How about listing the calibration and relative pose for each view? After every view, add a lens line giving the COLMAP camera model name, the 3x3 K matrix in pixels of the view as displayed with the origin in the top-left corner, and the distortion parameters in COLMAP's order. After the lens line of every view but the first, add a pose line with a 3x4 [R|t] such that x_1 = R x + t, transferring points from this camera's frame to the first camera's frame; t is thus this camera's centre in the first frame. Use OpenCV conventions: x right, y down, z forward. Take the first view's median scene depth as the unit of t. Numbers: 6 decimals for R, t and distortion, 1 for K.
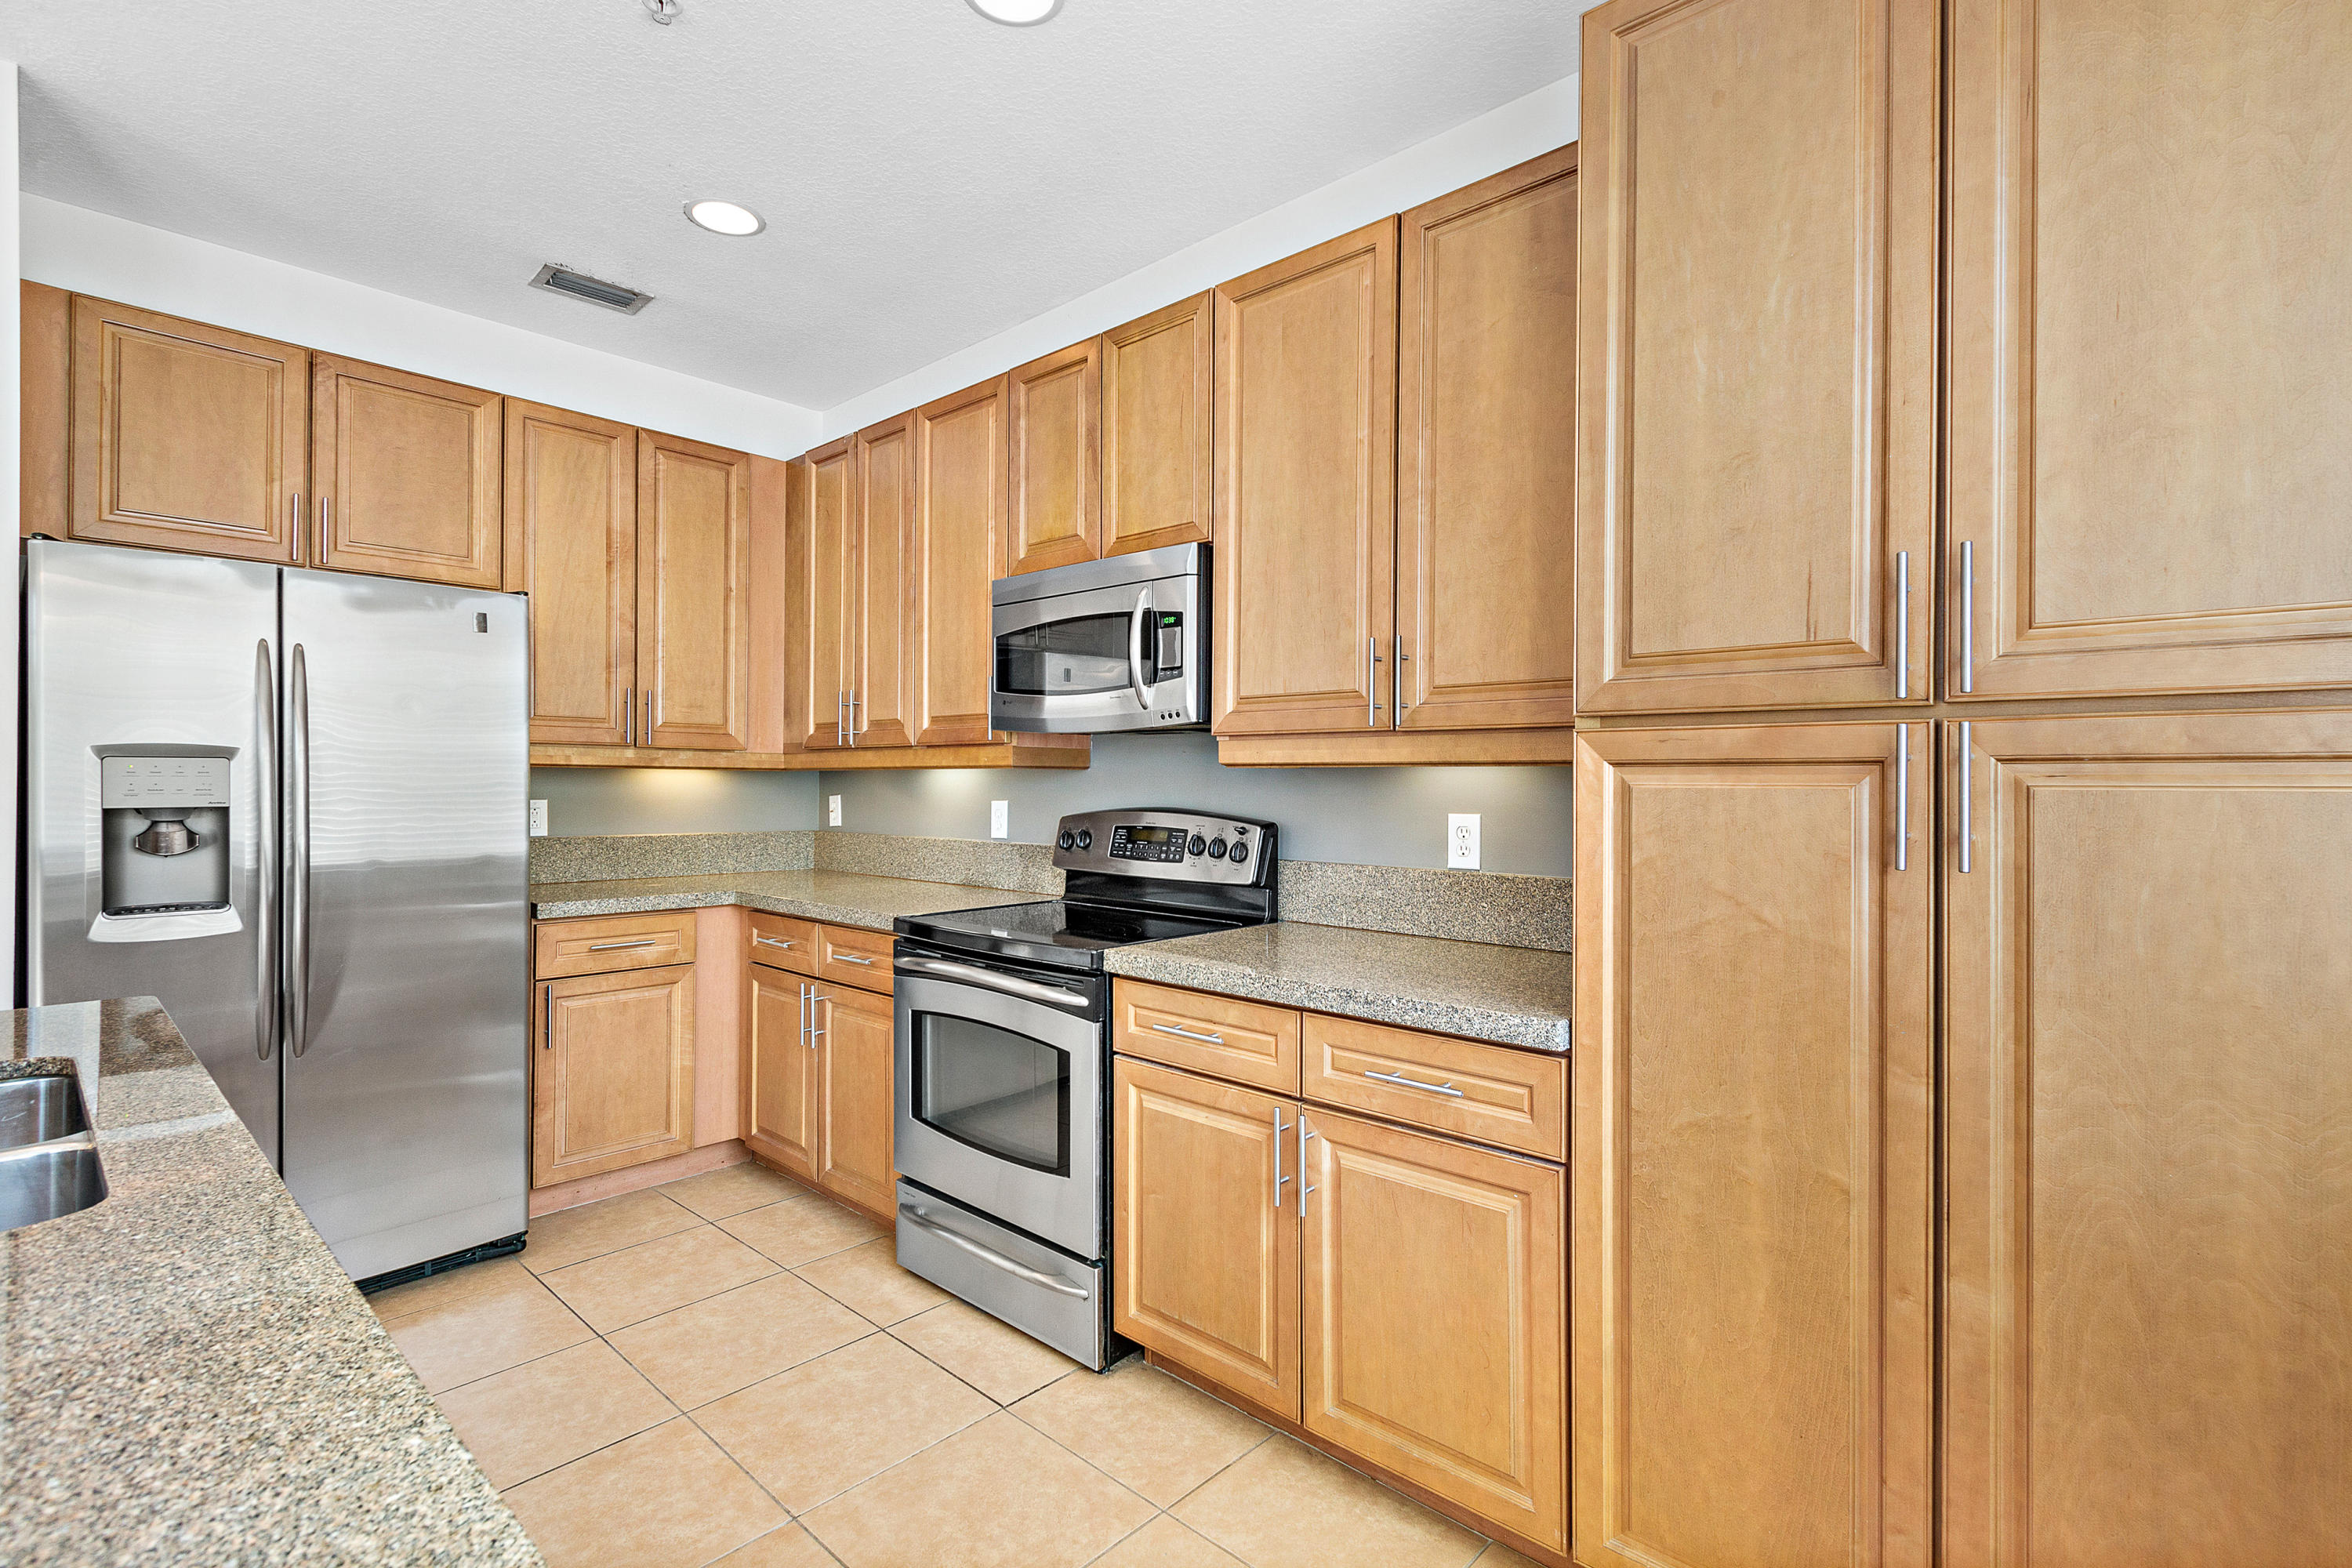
lens RADIAL K [[1102.8, 0, 1176.0], [0, 1102.8, 784.0], [0, 0, 1]] dist [0.004084, 0.000361]
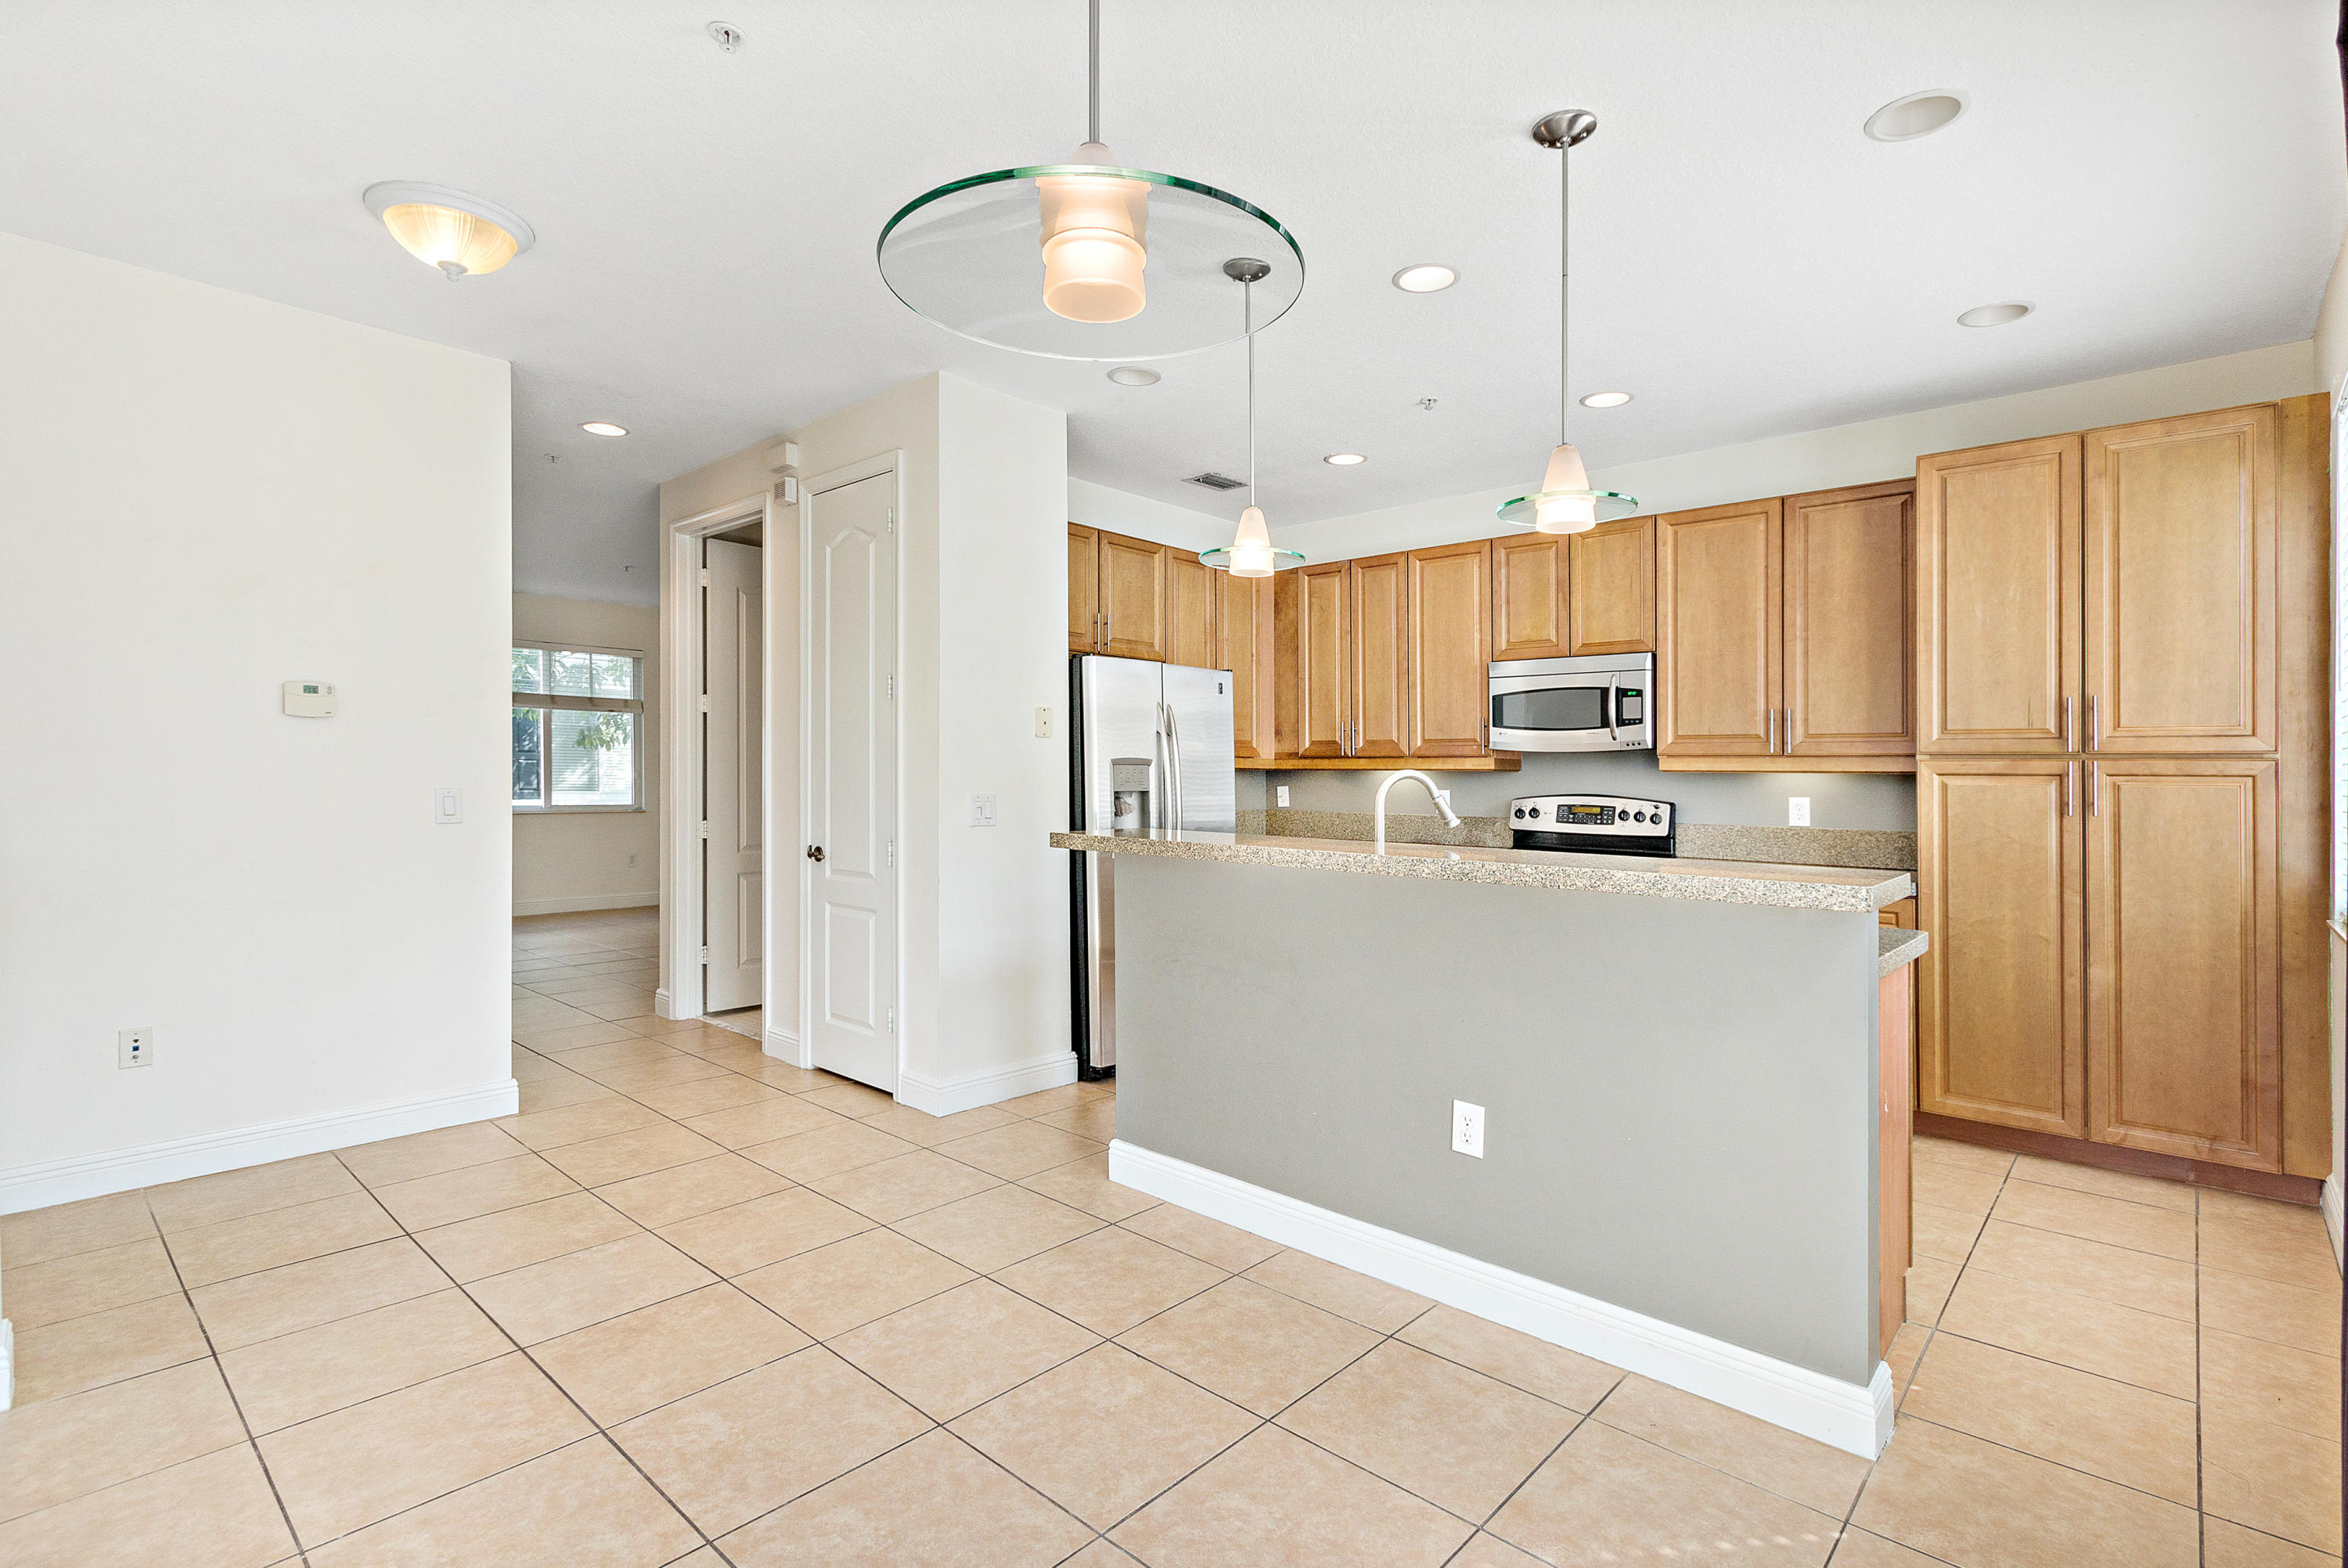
lens RADIAL K [[1110.3, 0, 1173.5], [0, 1110.3, 760.5], [0, 0, 1]] dist [0.002920, 0.000165]
pose [[0.999964, 0.003480, 0.007793, -0.863498], [-0.003376, 0.999906, -0.013314, -0.007401], [-0.007838, 0.013287, 0.999881, -0.943779]]
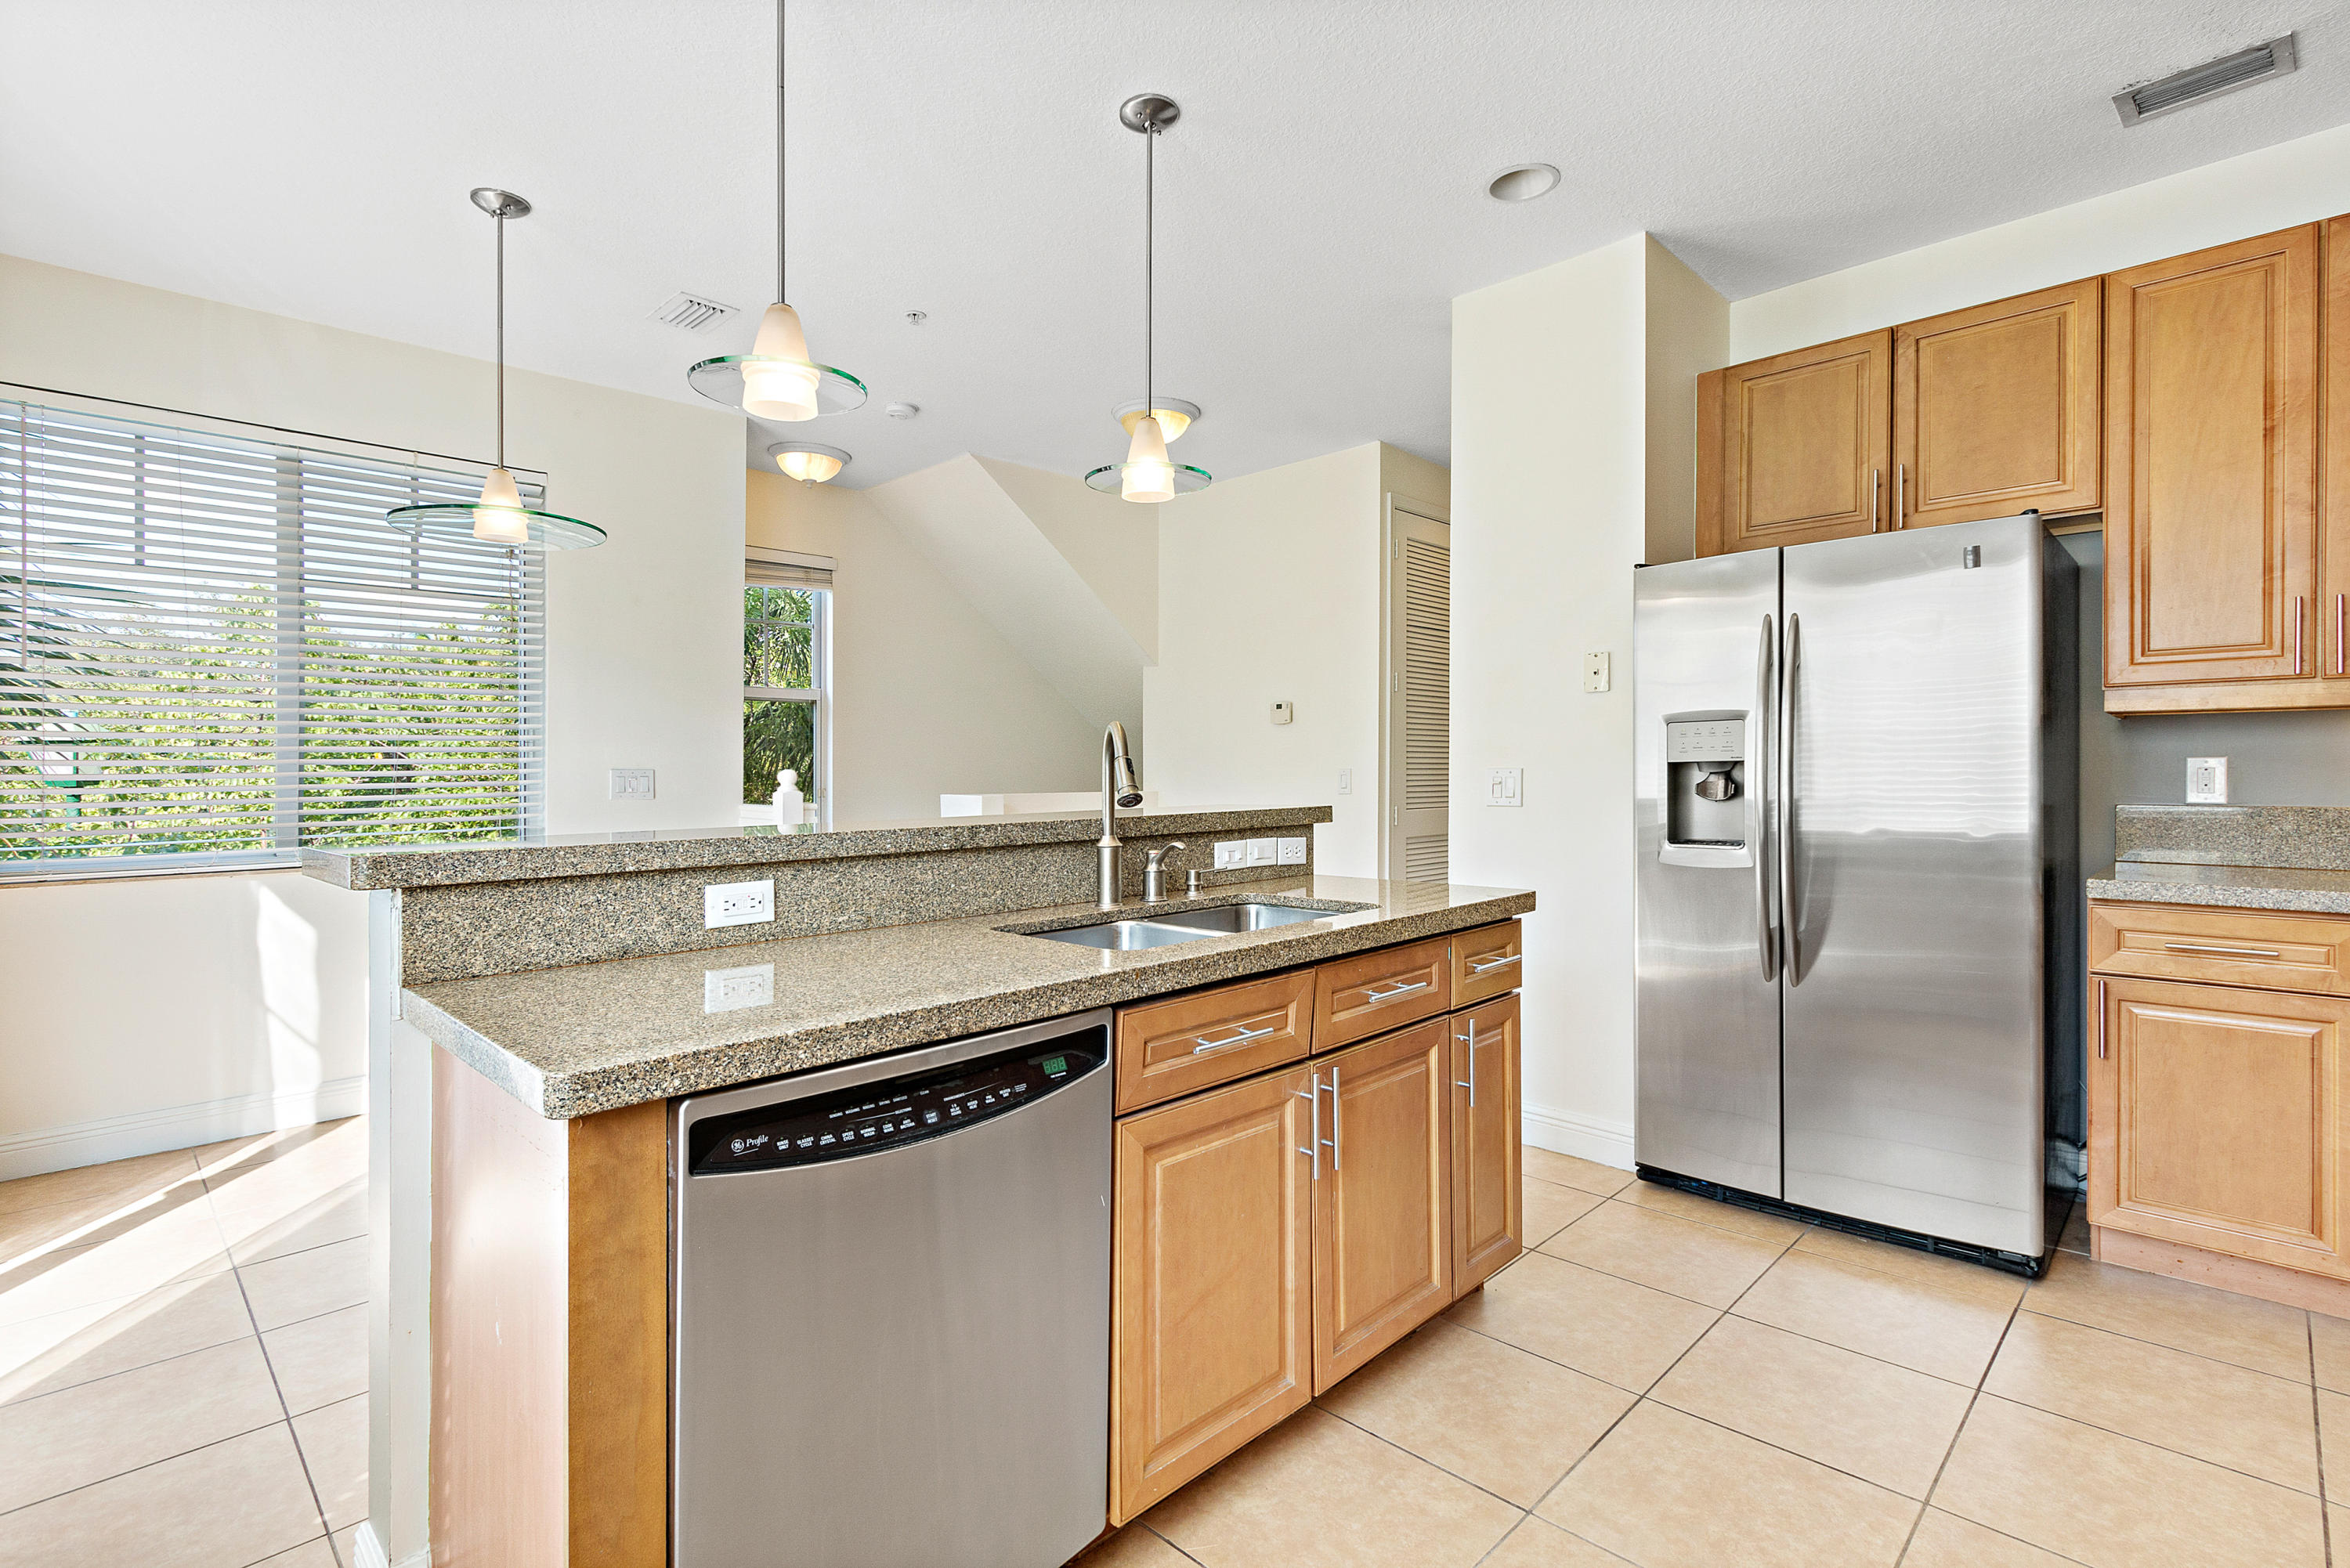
lens RADIAL K [[1086.7, 0, 1181.7], [0, 1086.7, 773.0], [0, 0, 1]] dist [0.000875, 0.000096]
pose [[-0.030134, -0.007516, -0.999518, 0.334402], [0.006014, 0.999952, -0.007700, 0.041136], [0.999528, -0.006243, -0.030088, 0.454283]]
